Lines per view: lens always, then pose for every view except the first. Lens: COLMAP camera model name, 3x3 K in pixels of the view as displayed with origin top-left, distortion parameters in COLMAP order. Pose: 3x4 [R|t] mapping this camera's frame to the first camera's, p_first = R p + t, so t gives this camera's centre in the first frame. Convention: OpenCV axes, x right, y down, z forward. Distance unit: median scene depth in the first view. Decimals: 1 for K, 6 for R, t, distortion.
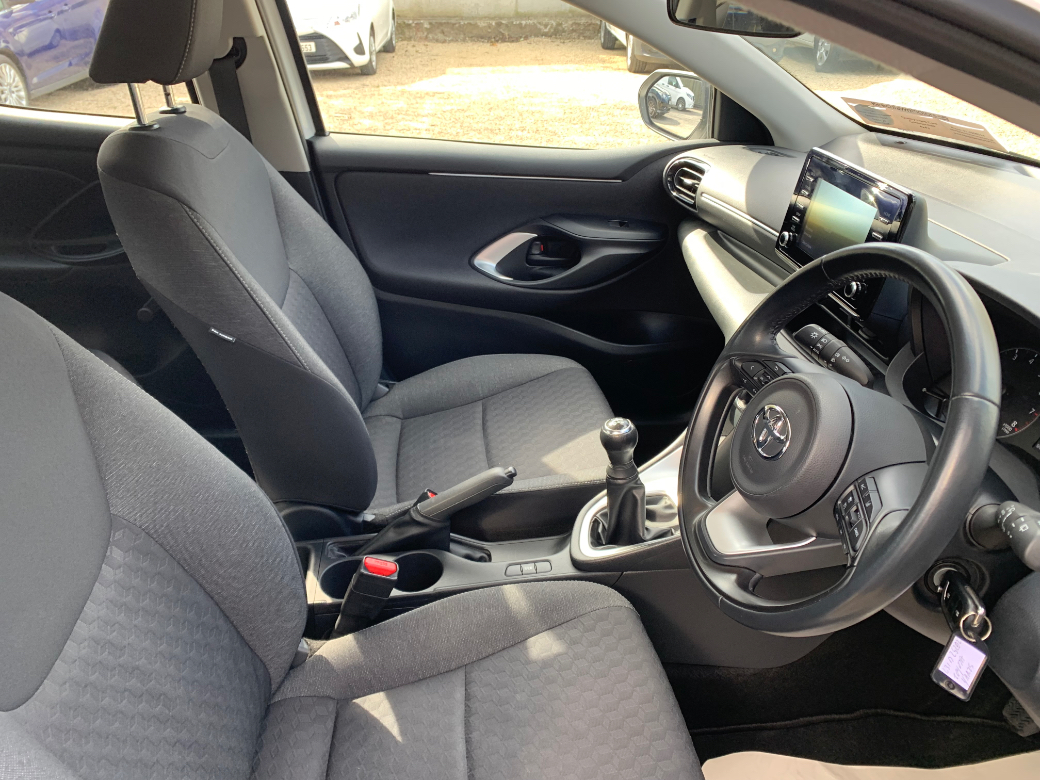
lens RADIAL K [[799.6, 0, 520.0], [0, 799.6, 390.0], [0, 0, 1]] dist [0.057588, -0.130422]
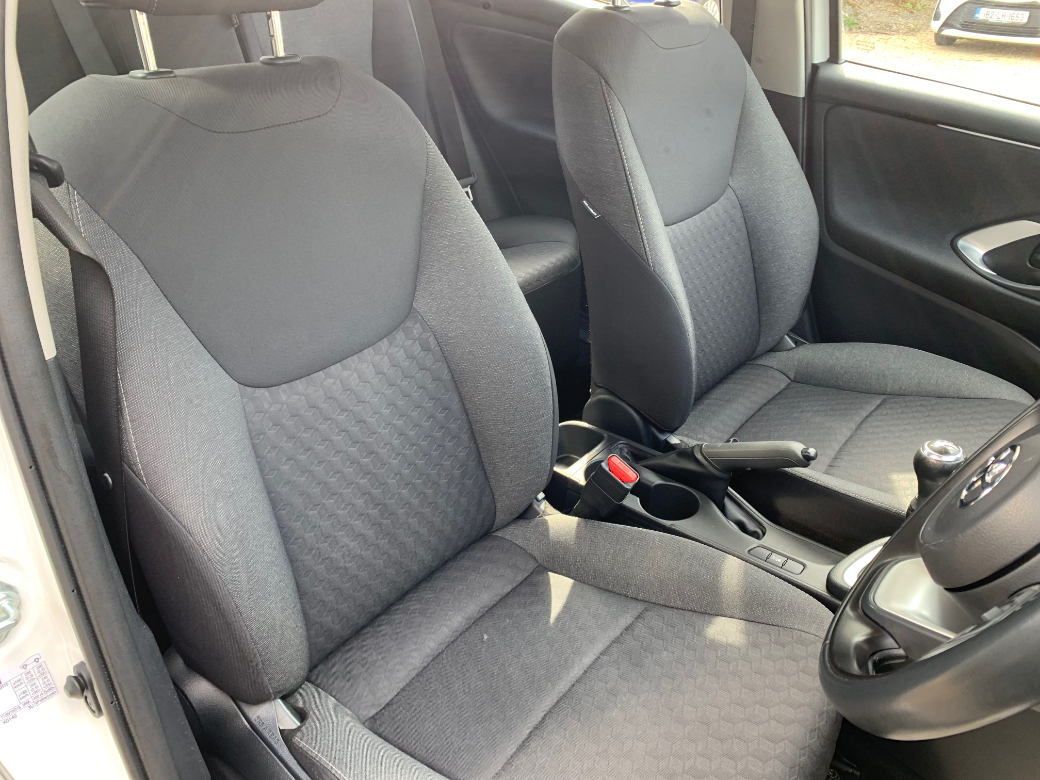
lens RADIAL K [[799.6, 0, 520.0], [0, 799.6, 390.0], [0, 0, 1]] dist [0.057588, -0.130422]
pose [[0.704035, 0.384946, -0.596784, 0.262063], [-0.361207, 0.917631, 0.165781, 0.008888], [0.611444, 0.098848, 0.785089, 0.121746]]
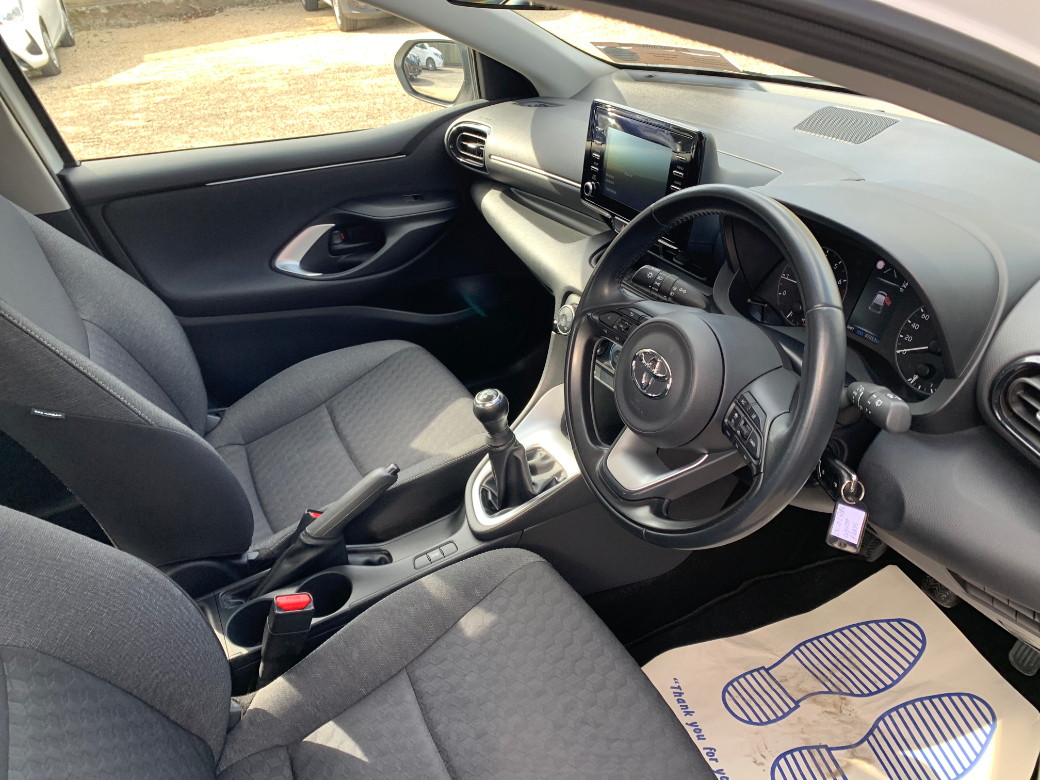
lens RADIAL K [[796.7, 0, 528.9], [0, 796.7, 378.0], [0, 0, 1]] dist [0.029112, -0.038119]
pose [[0.932796, -0.251246, 0.258394, -0.081944], [0.240357, 0.967902, 0.073443, -0.039870], [-0.268552, -0.006401, 0.963244, -0.005540]]
